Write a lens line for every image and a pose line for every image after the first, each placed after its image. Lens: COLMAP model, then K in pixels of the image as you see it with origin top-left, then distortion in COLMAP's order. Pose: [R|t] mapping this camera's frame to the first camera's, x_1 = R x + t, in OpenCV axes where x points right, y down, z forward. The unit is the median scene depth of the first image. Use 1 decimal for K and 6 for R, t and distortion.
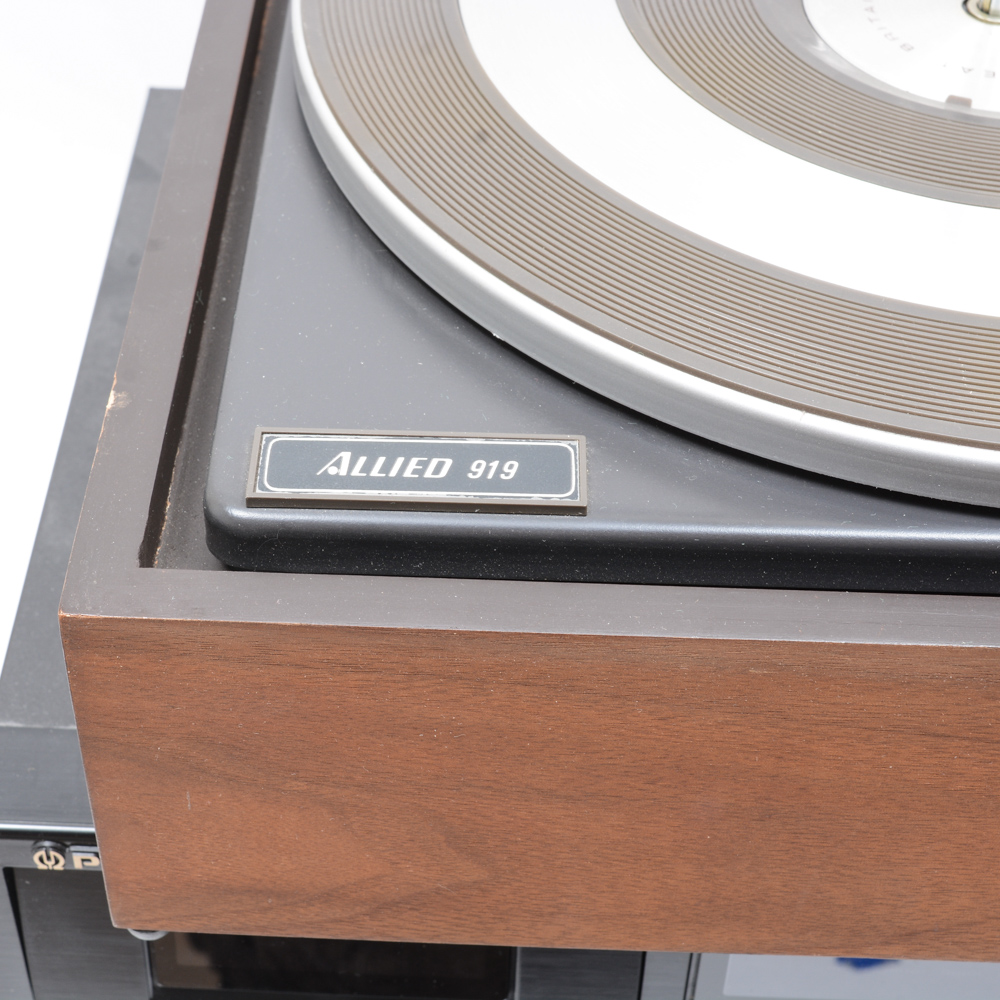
lens RADIAL K [[1997.8, 0, 442.5], [0, 1997.8, 499.5], [0, 0, 1]] dist [-0.036151, -0.108418]
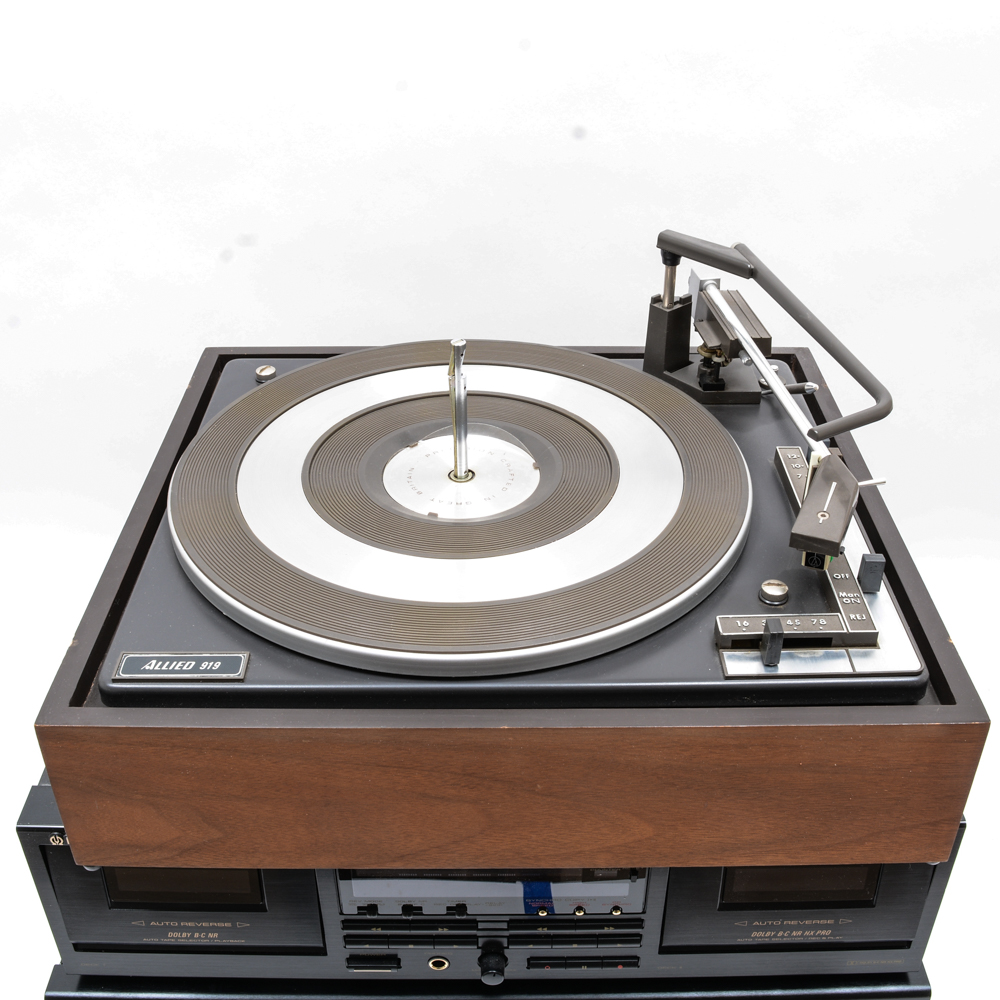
lens RADIAL K [[1117.9, 0, 518.4], [0, 1117.9, 501.0], [0, 0, 1]] dist [-0.100317, 0.011777]
pose [[0.997981, -0.025121, 0.058342, 0.338044], [0.035895, 0.980795, -0.191708, 0.063461], [-0.052406, 0.193415, 0.979716, -0.441117]]
